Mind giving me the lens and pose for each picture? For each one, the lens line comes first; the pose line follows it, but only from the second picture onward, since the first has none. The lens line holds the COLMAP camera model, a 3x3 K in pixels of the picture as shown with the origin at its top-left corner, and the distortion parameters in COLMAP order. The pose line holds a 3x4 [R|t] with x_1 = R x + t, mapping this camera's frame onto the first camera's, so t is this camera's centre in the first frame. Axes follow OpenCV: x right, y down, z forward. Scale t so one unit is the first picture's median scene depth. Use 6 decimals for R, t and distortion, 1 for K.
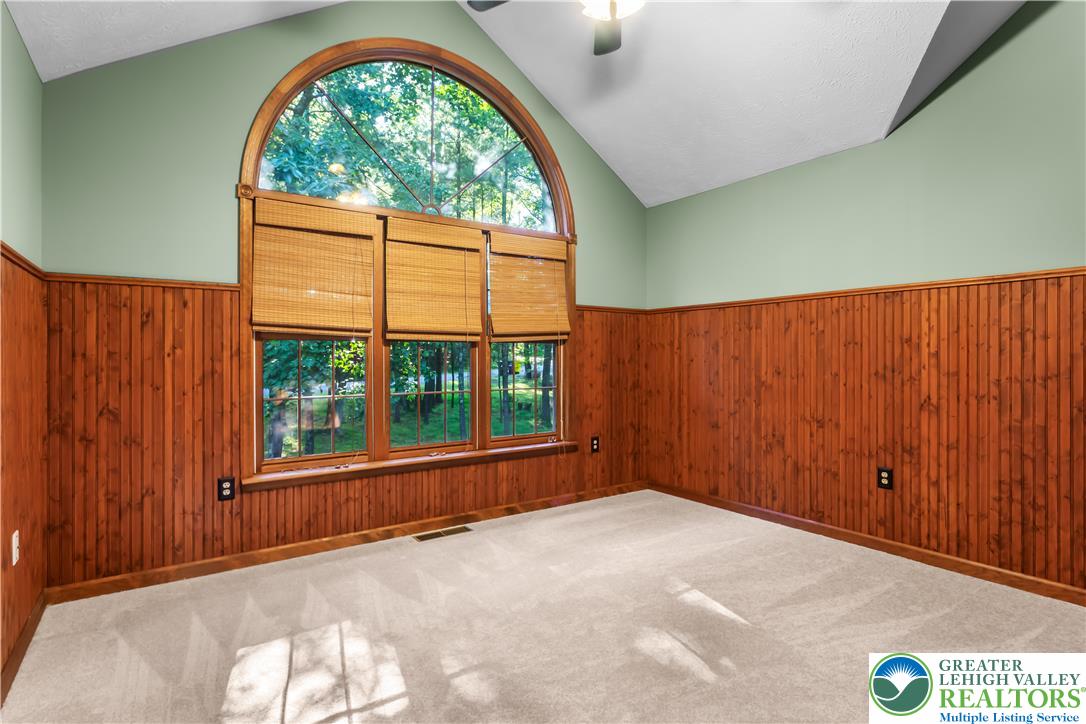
lens RADIAL K [[550.4, 0, 543.0], [0, 550.4, 362.0], [0, 0, 1]] dist [-0.002341, -0.000263]
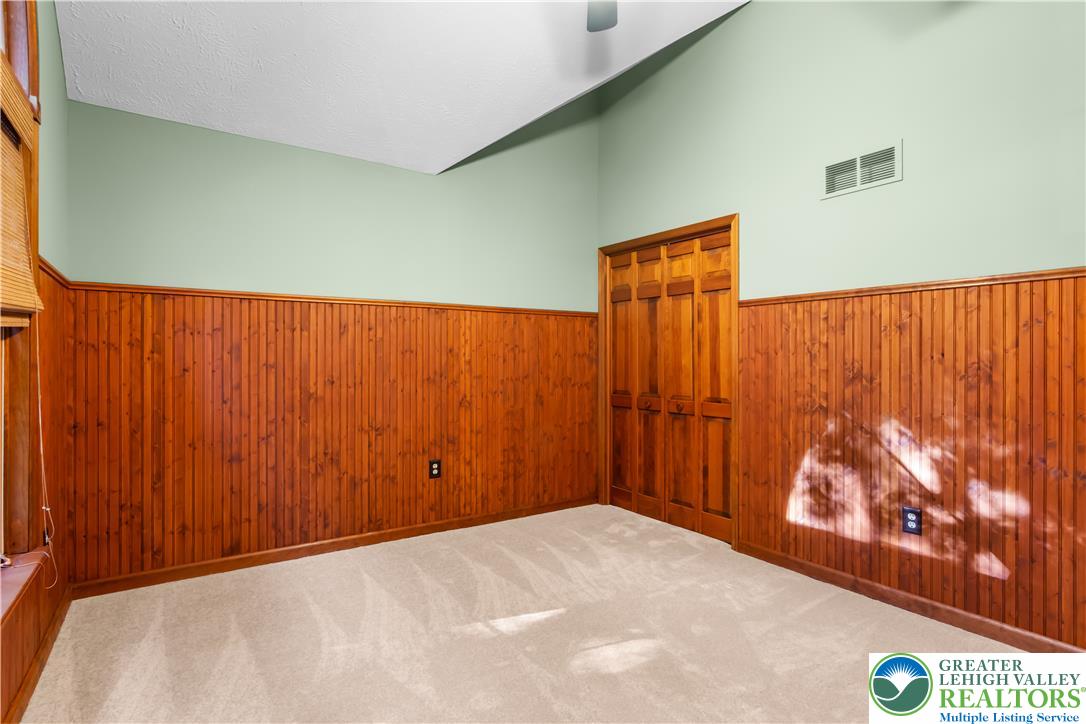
lens RADIAL K [[550.4, 0, 543.0], [0, 550.4, 362.0], [0, 0, 1]] dist [-0.002341, -0.000263]
pose [[0.019368, -0.001513, 0.999811, -0.508388], [0.008673, 0.999961, 0.001345, -0.012706], [-0.999775, 0.008645, 0.019380, 0.716661]]
